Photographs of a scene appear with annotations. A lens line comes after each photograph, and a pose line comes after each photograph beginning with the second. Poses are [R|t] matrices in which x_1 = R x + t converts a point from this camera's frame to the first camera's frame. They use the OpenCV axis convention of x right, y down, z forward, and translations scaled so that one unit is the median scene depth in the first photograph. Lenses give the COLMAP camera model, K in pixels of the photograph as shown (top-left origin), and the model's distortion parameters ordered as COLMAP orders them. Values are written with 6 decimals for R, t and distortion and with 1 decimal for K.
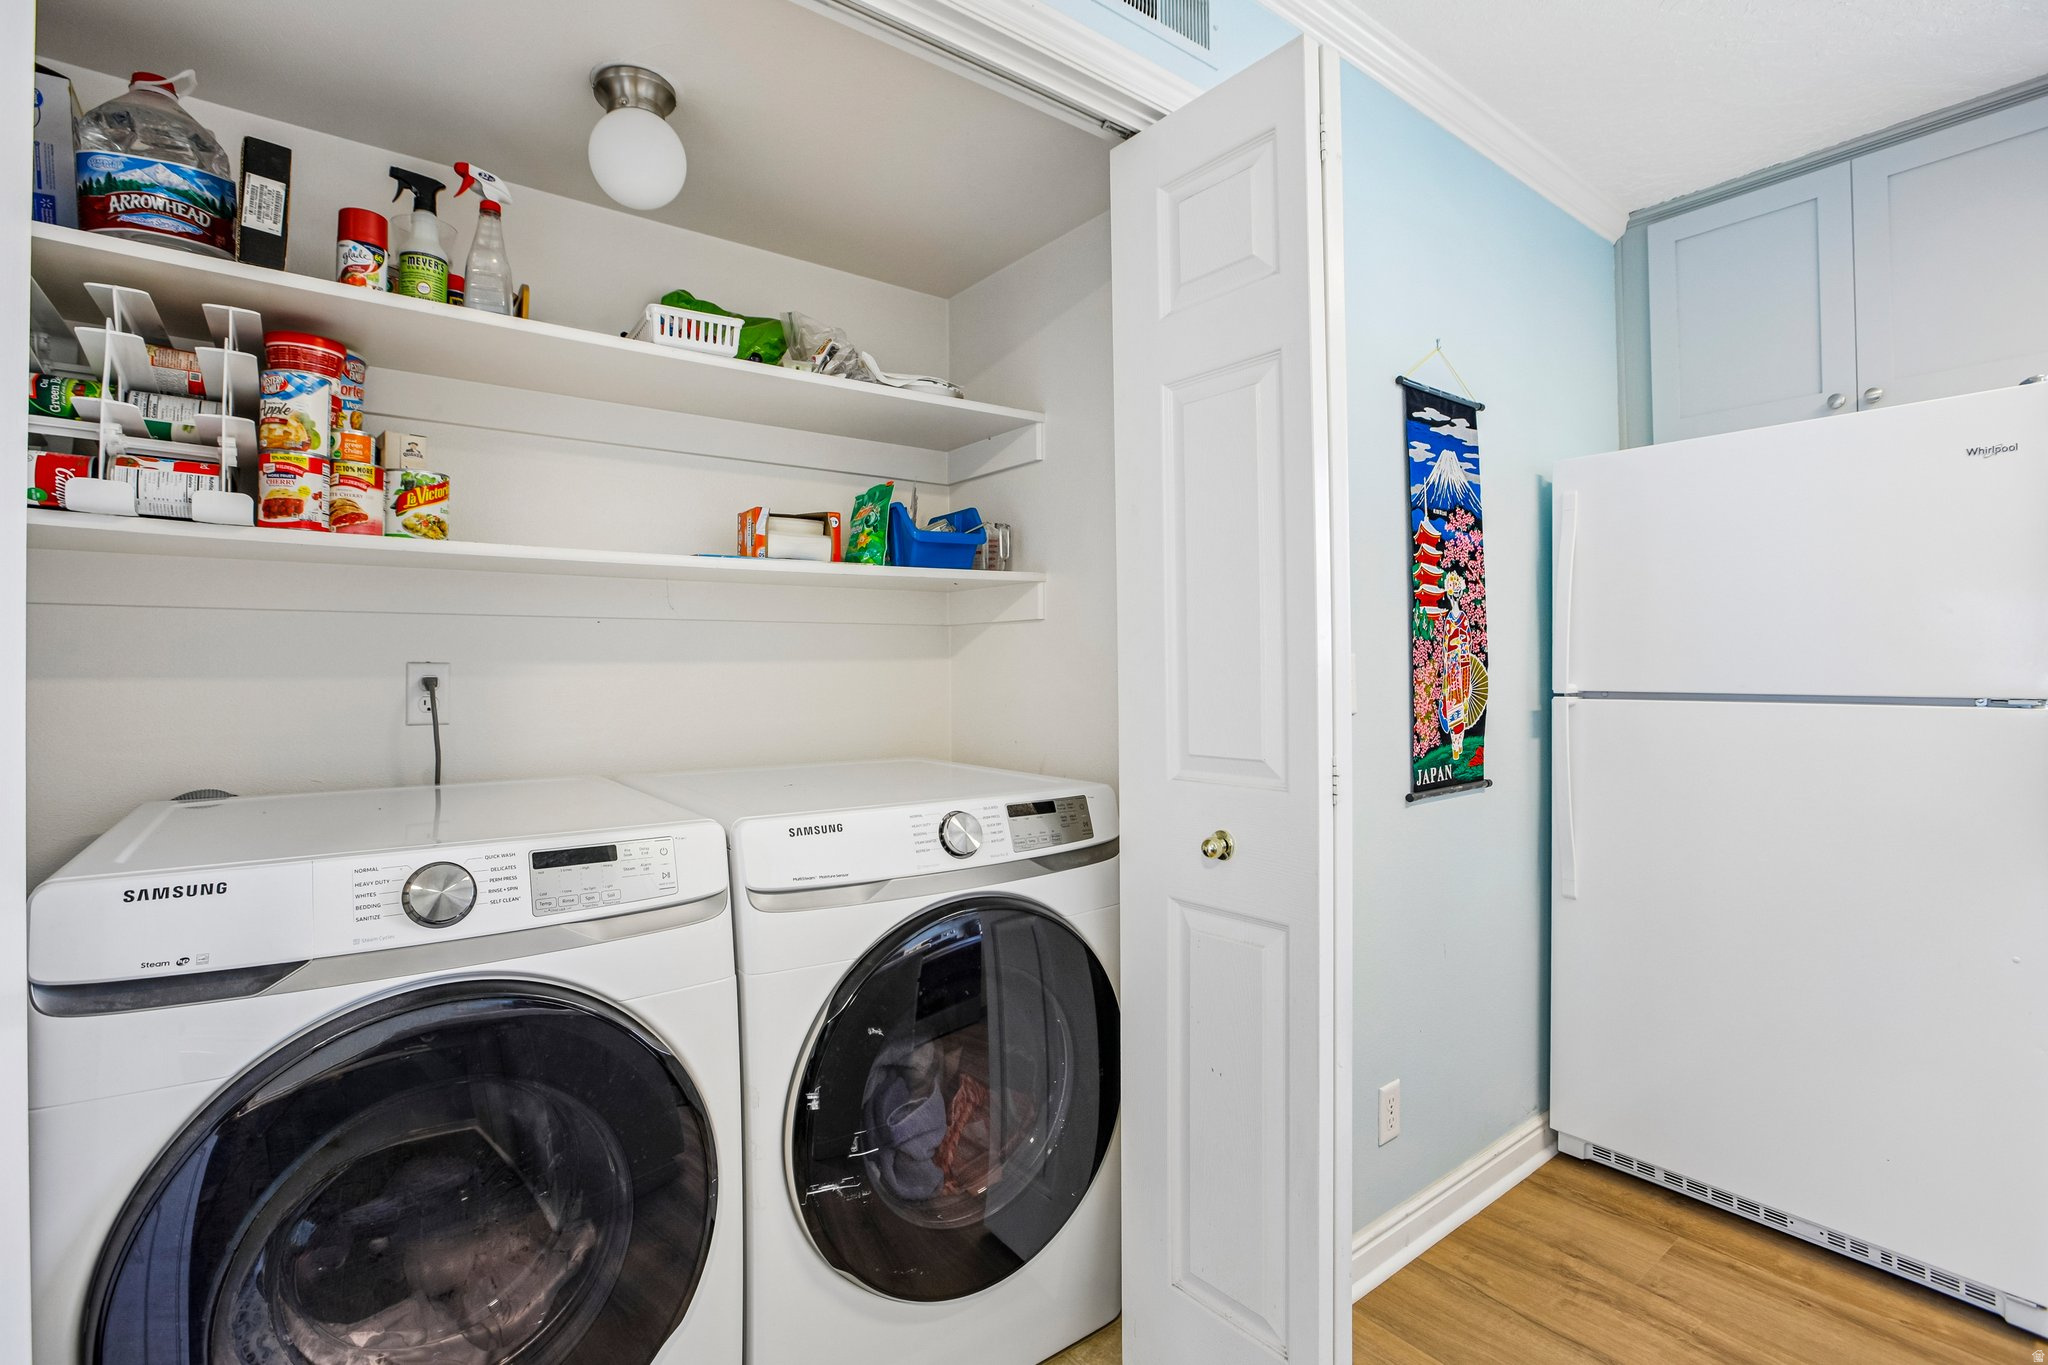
lens RADIAL K [[954.9, 0, 1024.0], [0, 954.9, 682.5], [0, 0, 1]] dist [-0.002423, -0.000436]
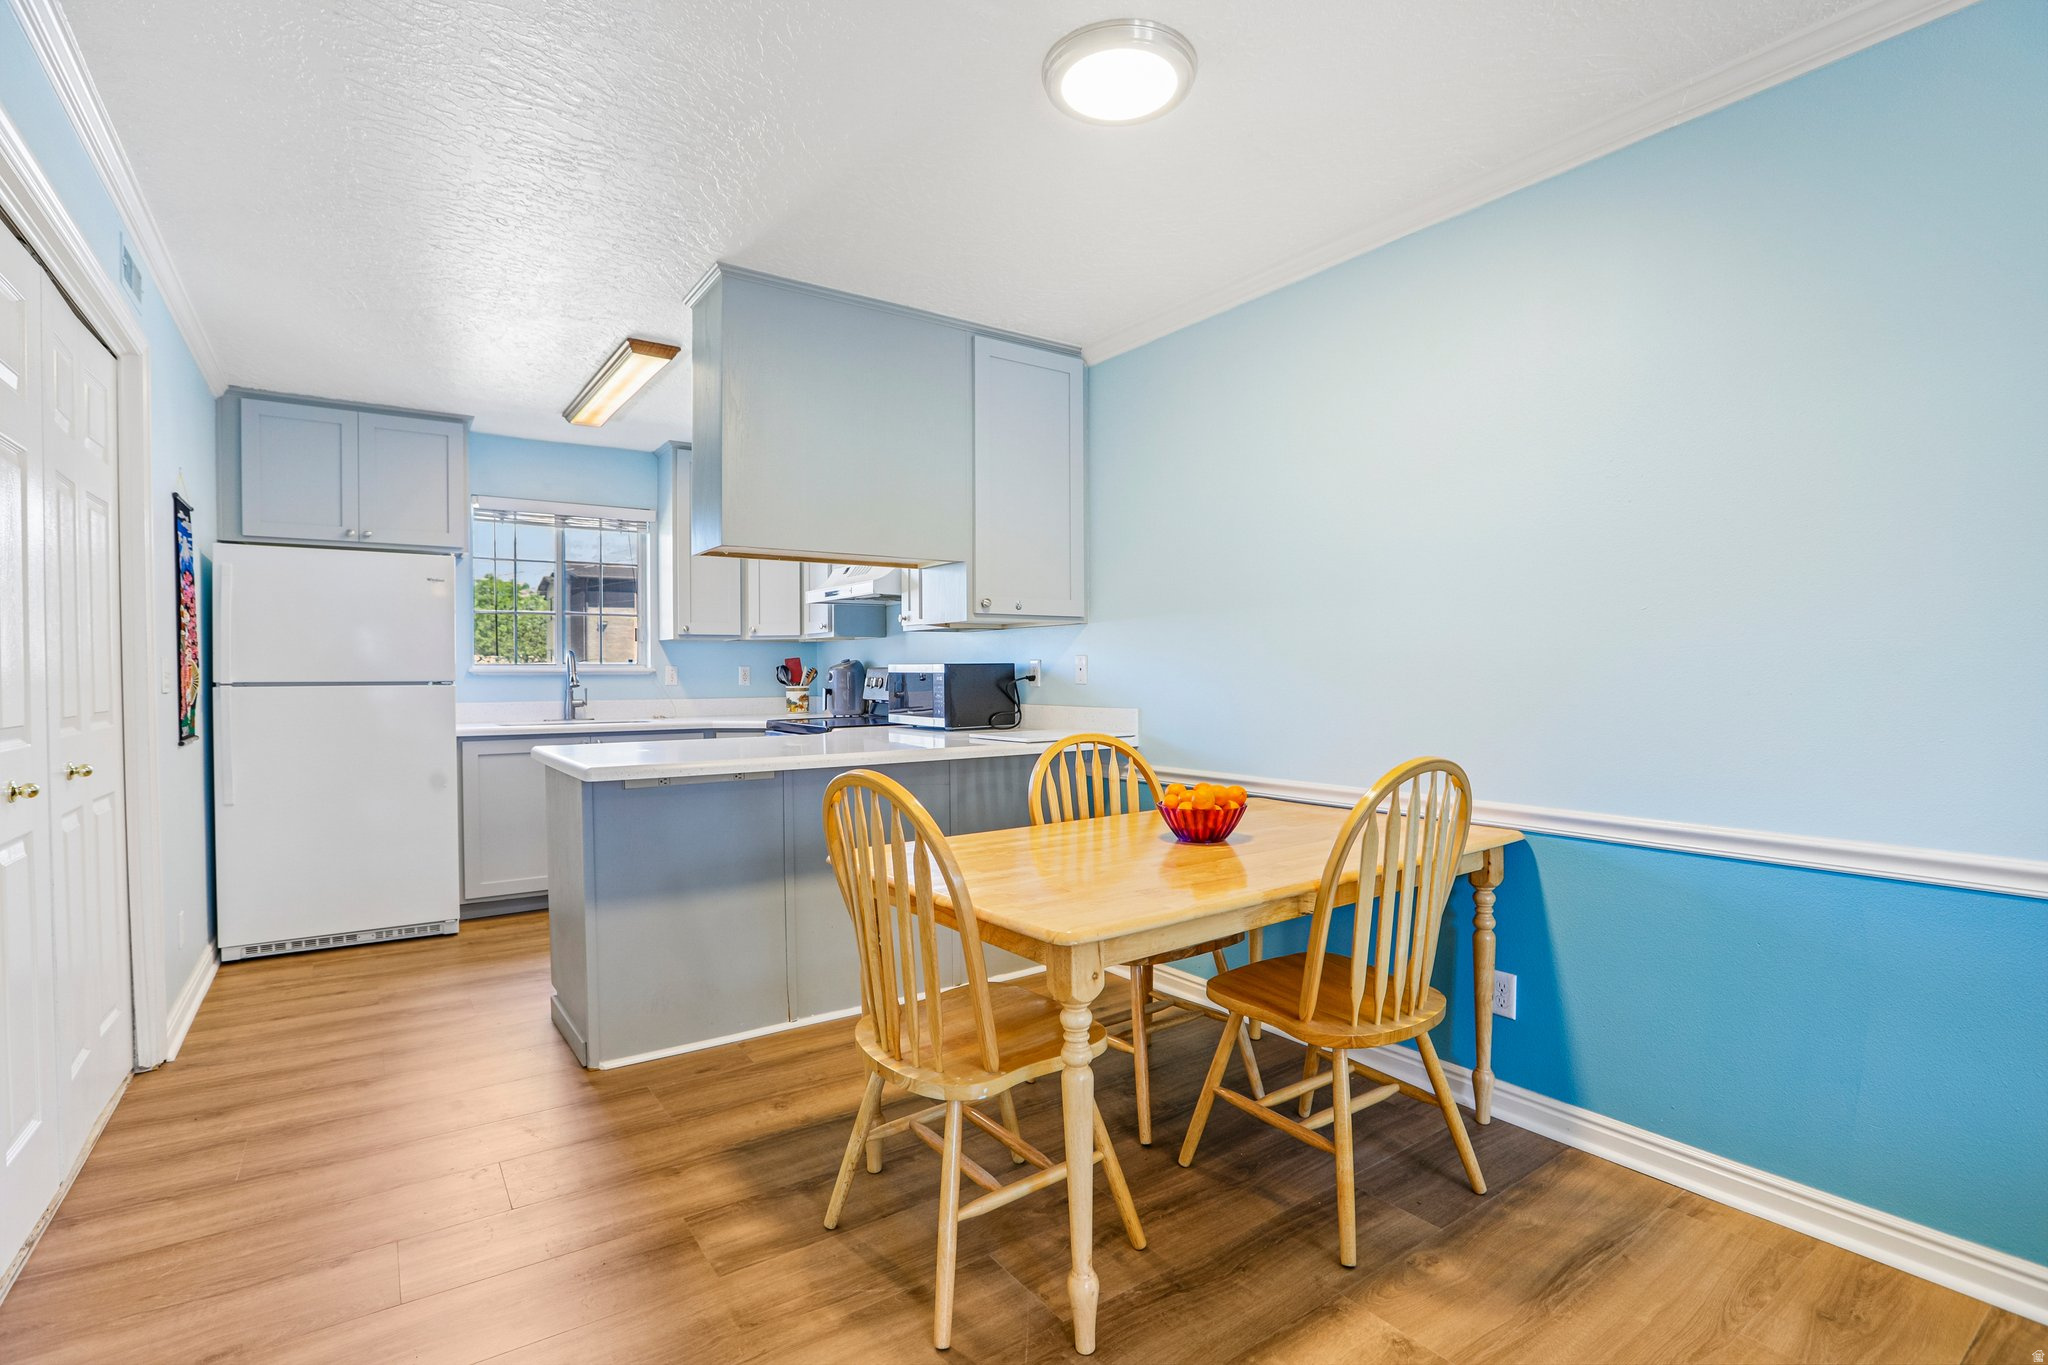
lens RADIAL K [[949.8, 0, 1024.0], [0, 949.8, 682.5], [0, 0, 1]] dist [-0.025119, 0.001256]
pose [[0.070535, -0.009159, 0.997467, -0.961482], [0.010134, 0.999913, 0.008465, 0.010791], [-0.997458, 0.009511, 0.070621, -0.507378]]
